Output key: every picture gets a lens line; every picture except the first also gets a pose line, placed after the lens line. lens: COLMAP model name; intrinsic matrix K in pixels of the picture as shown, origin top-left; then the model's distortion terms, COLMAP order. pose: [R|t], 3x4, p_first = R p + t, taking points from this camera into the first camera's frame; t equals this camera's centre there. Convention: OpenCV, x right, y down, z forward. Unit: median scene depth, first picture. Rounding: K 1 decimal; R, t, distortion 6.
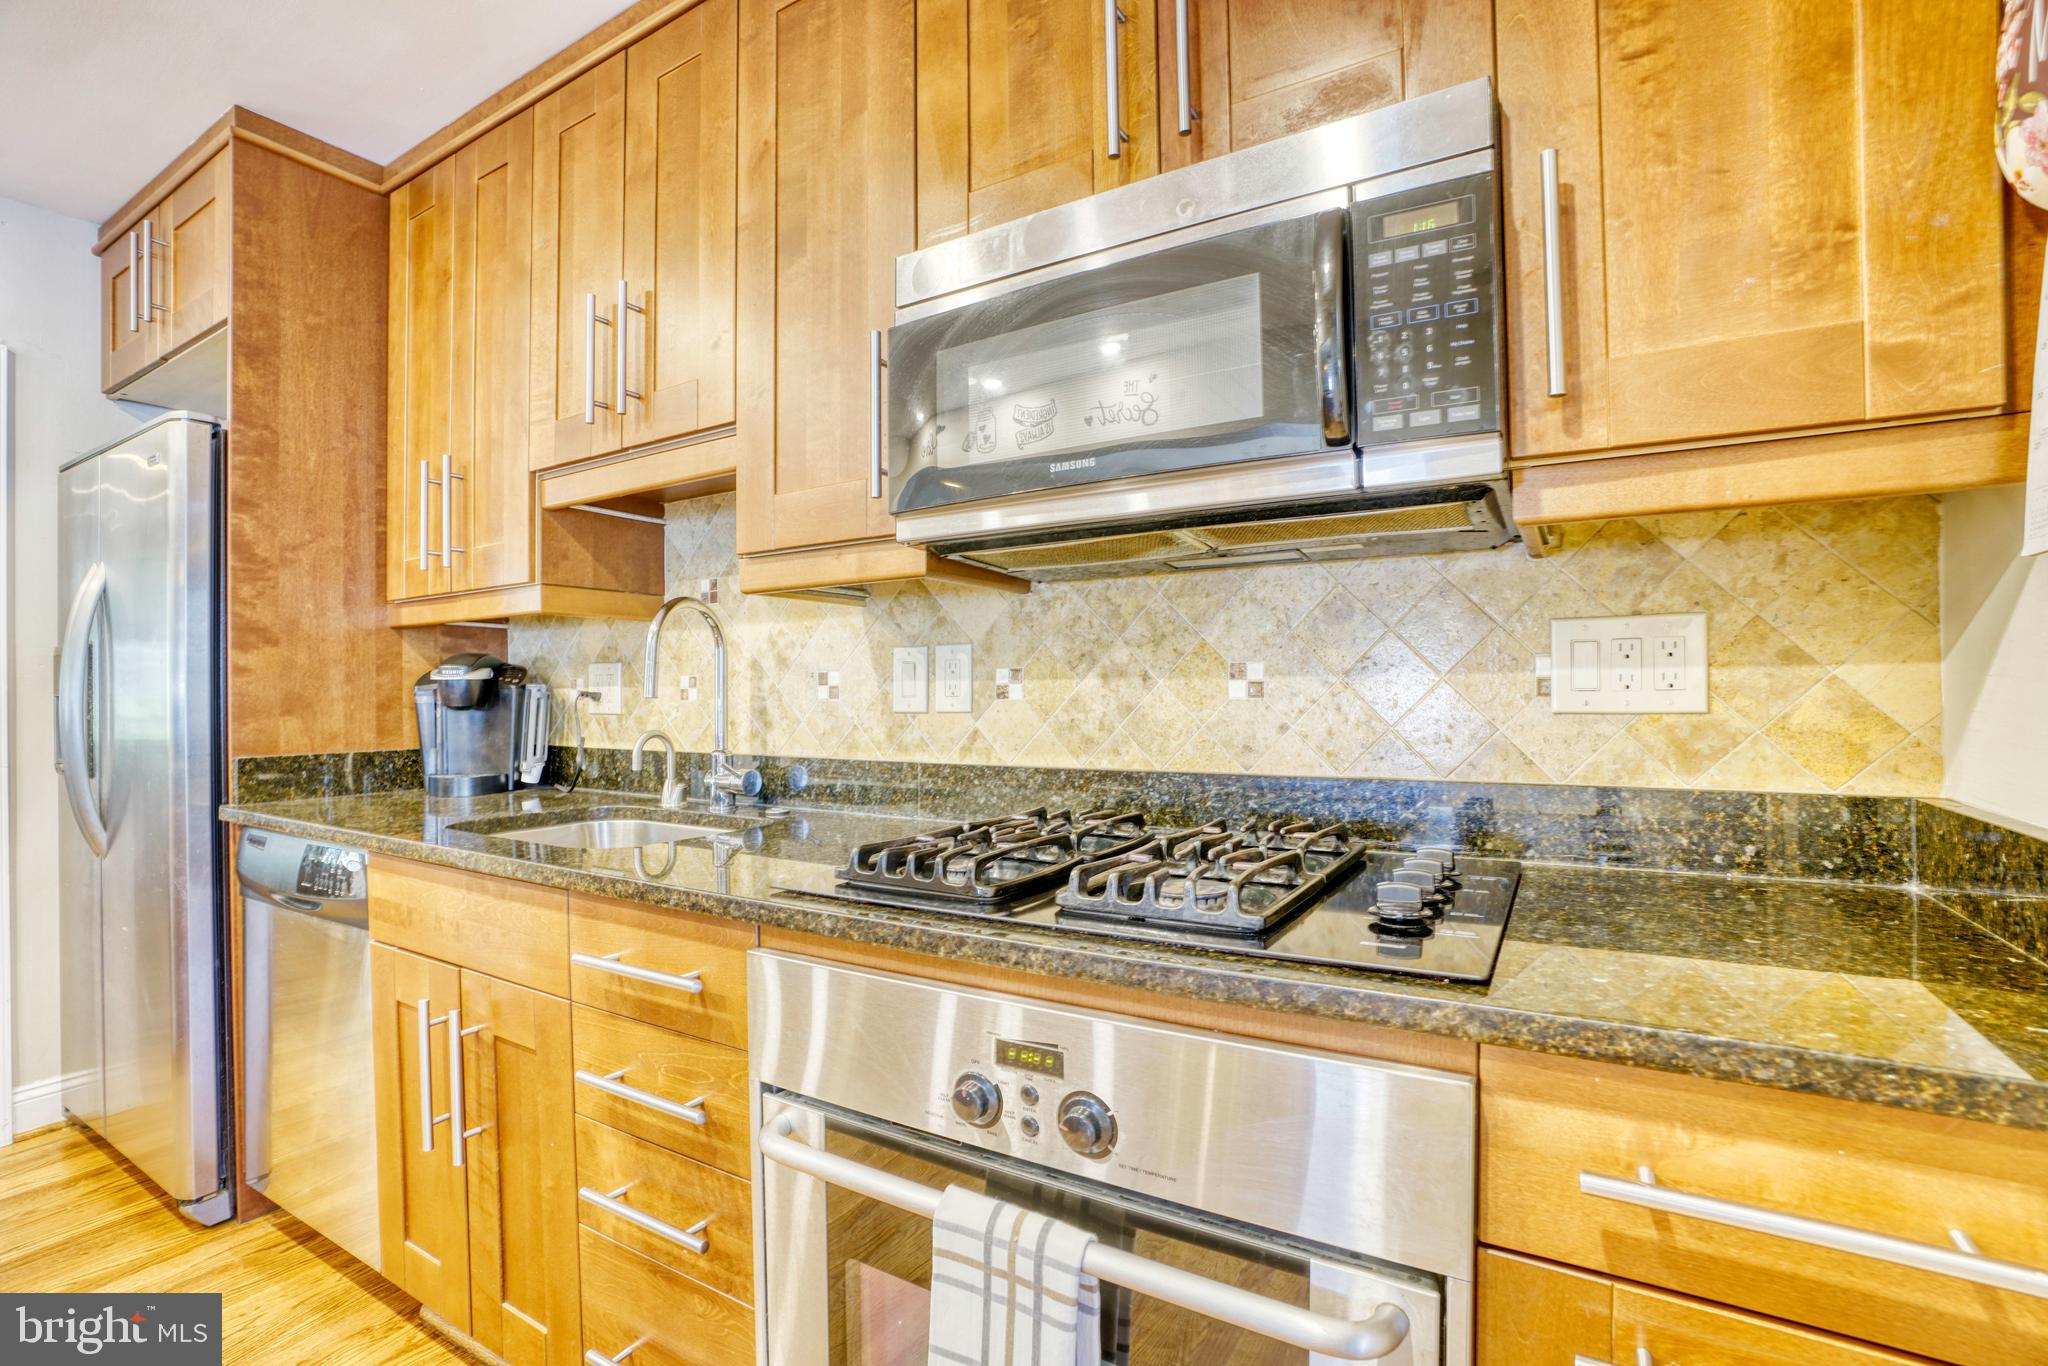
lens RADIAL K [[942.4, 0, 1009.3], [0, 942.4, 690.1], [0, 0, 1]] dist [-0.074519, 0.029327]
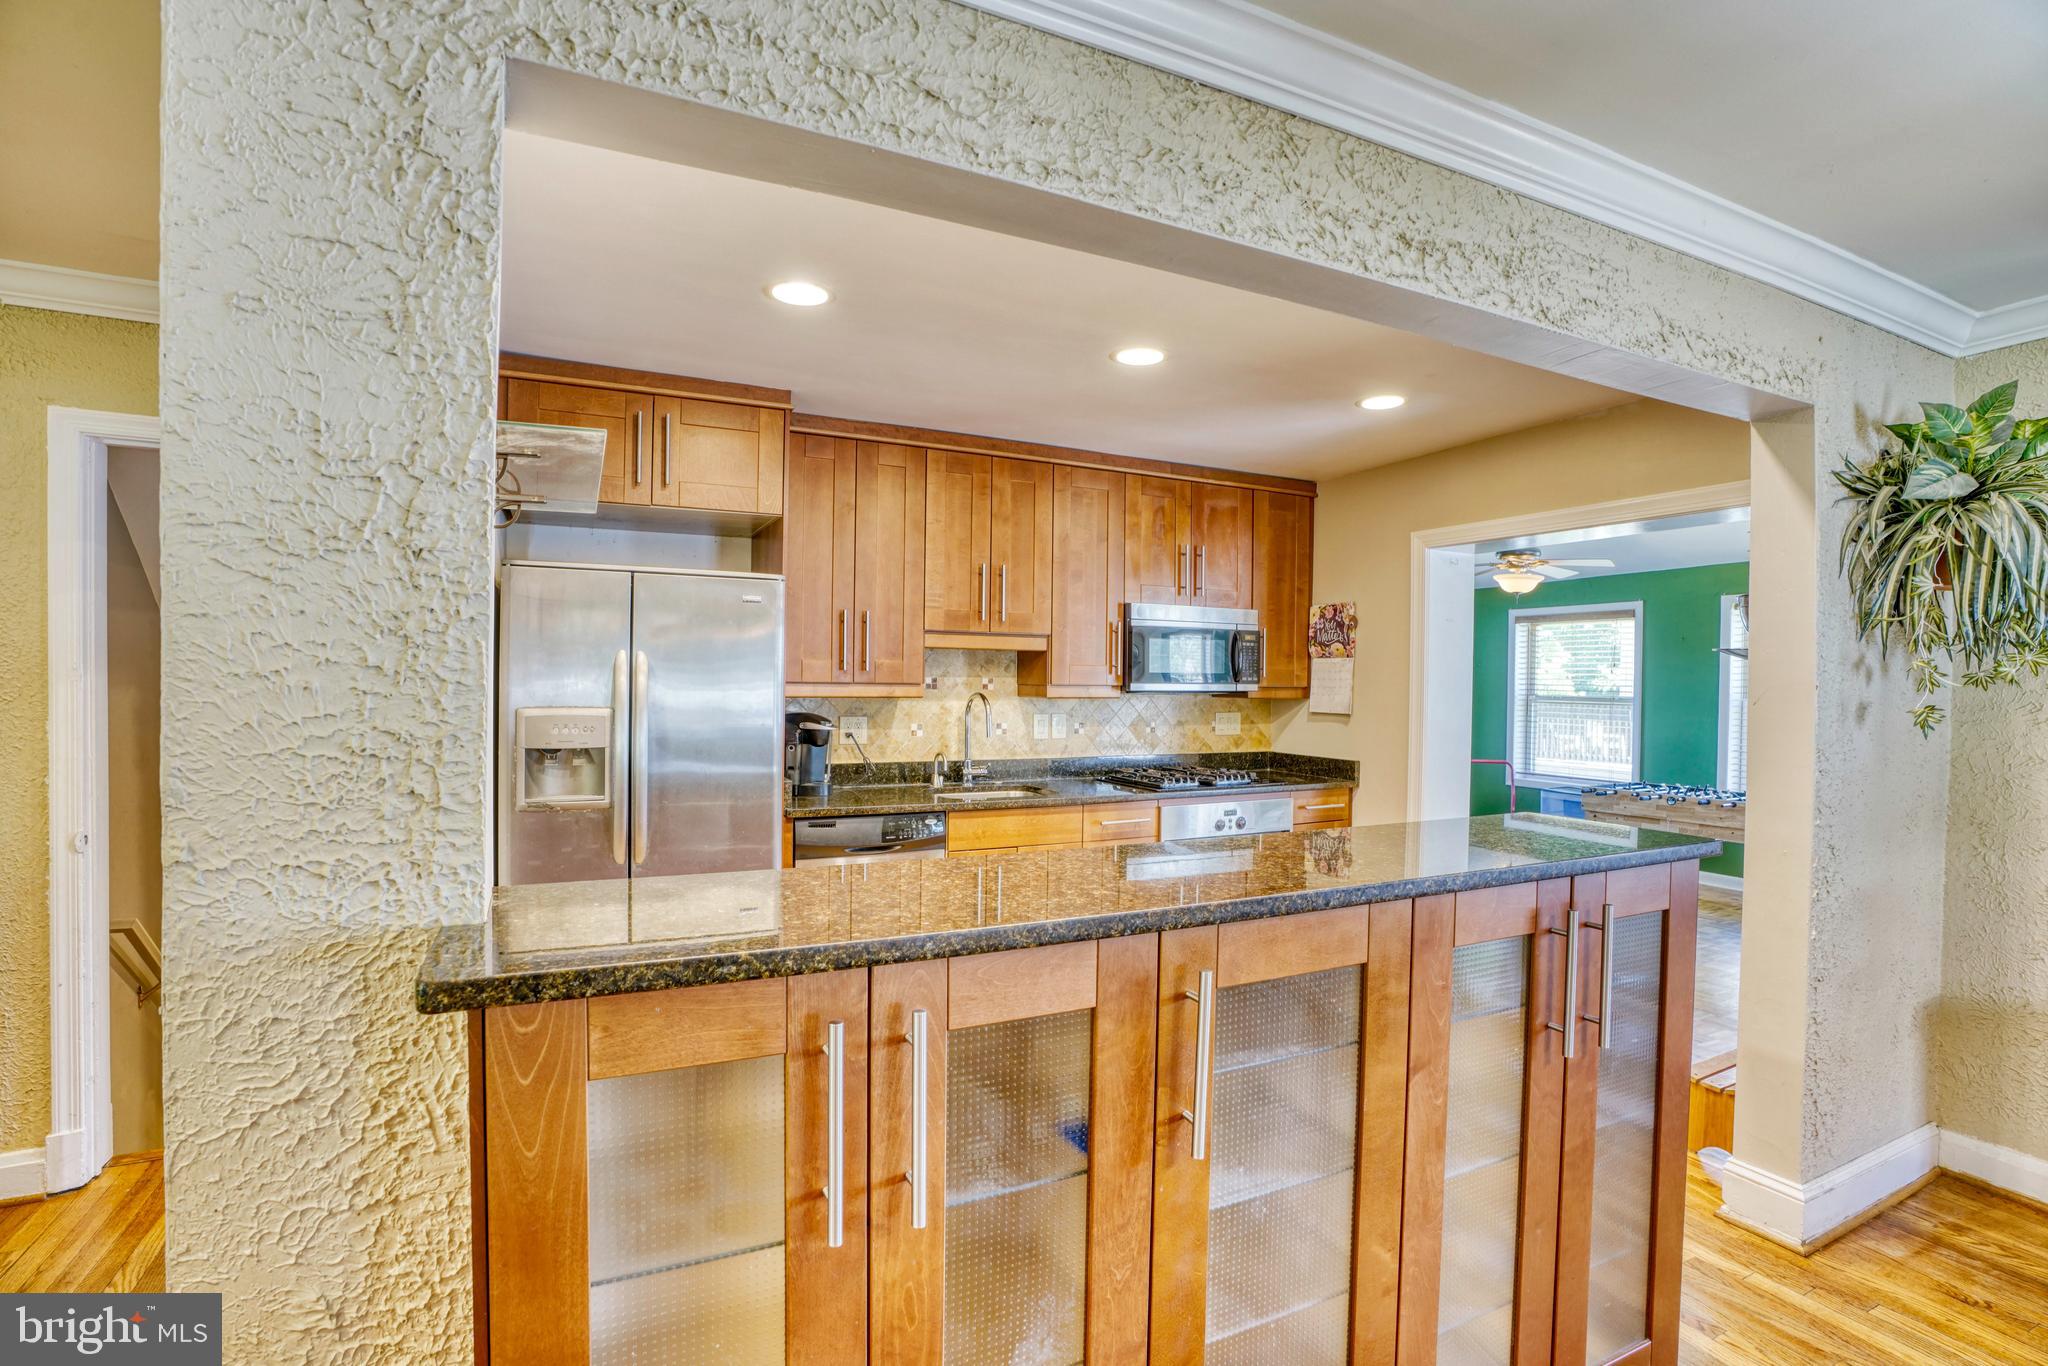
lens RADIAL K [[942.4, 0, 1009.3], [0, 942.4, 690.1], [0, 0, 1]] dist [-0.074519, 0.029327]
pose [[0.542339, 0.006030, 0.840138, -2.017582], [-0.020222, 0.999778, 0.005879, -0.108174], [-0.839916, -0.020178, 0.542340, -0.287255]]
